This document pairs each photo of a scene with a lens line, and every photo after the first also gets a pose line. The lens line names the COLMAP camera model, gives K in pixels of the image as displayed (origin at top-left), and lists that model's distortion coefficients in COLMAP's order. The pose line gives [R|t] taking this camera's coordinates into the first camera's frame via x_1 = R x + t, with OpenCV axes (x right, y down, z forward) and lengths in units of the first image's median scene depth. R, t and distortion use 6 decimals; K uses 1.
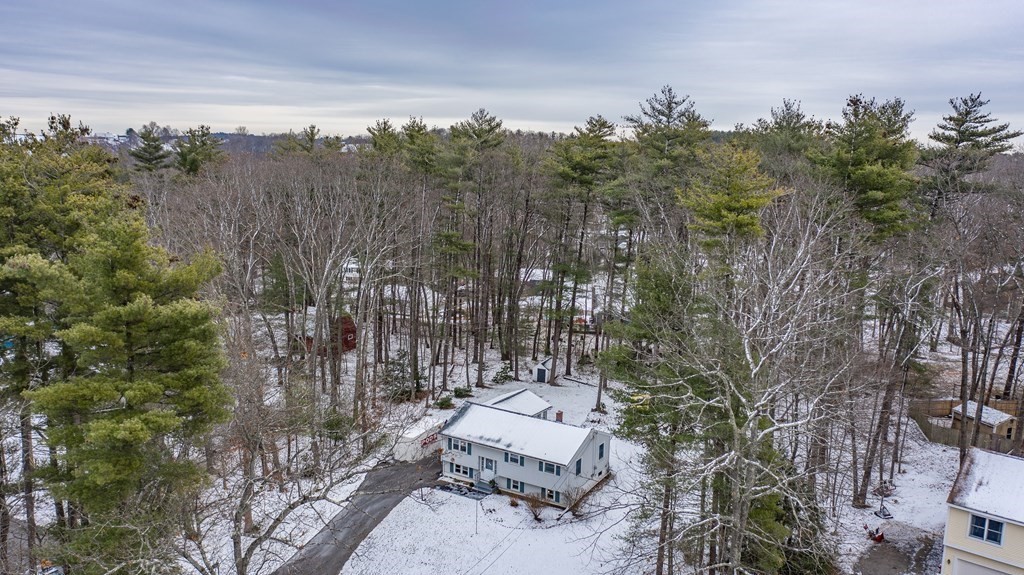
lens RADIAL K [[816.1, 0, 517.0], [0, 816.1, 284.3], [0, 0, 1]] dist [-0.010526, 0.001807]
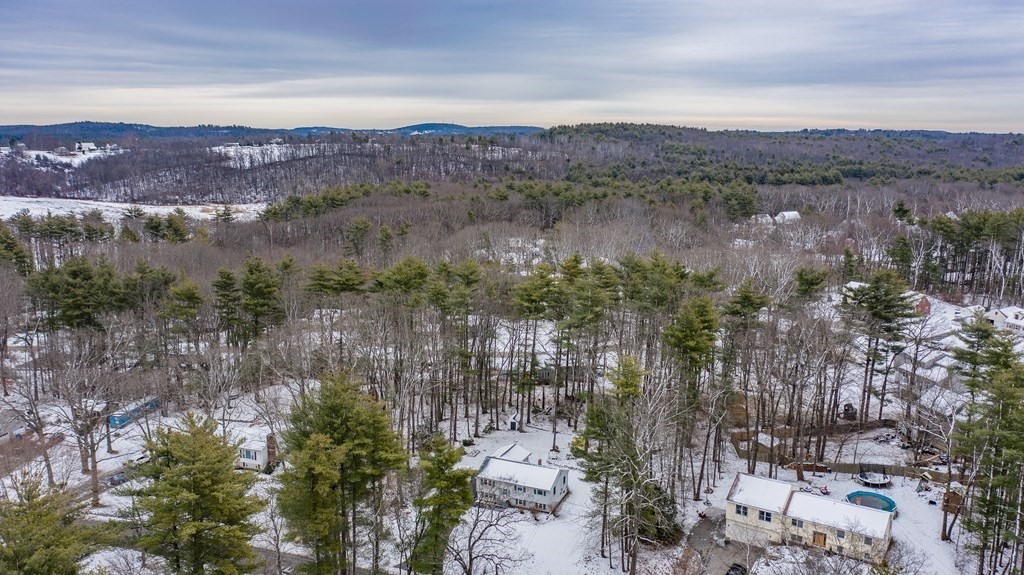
lens RADIAL K [[816.1, 0, 508.2], [0, 816.1, 291.5], [0, 0, 1]] dist [-0.010526, 0.001807]
pose [[0.992169, -0.053171, 0.113020, -0.218051], [0.049922, 0.998260, 0.031392, -0.298878], [-0.114493, -0.025504, 0.993097, -0.848982]]
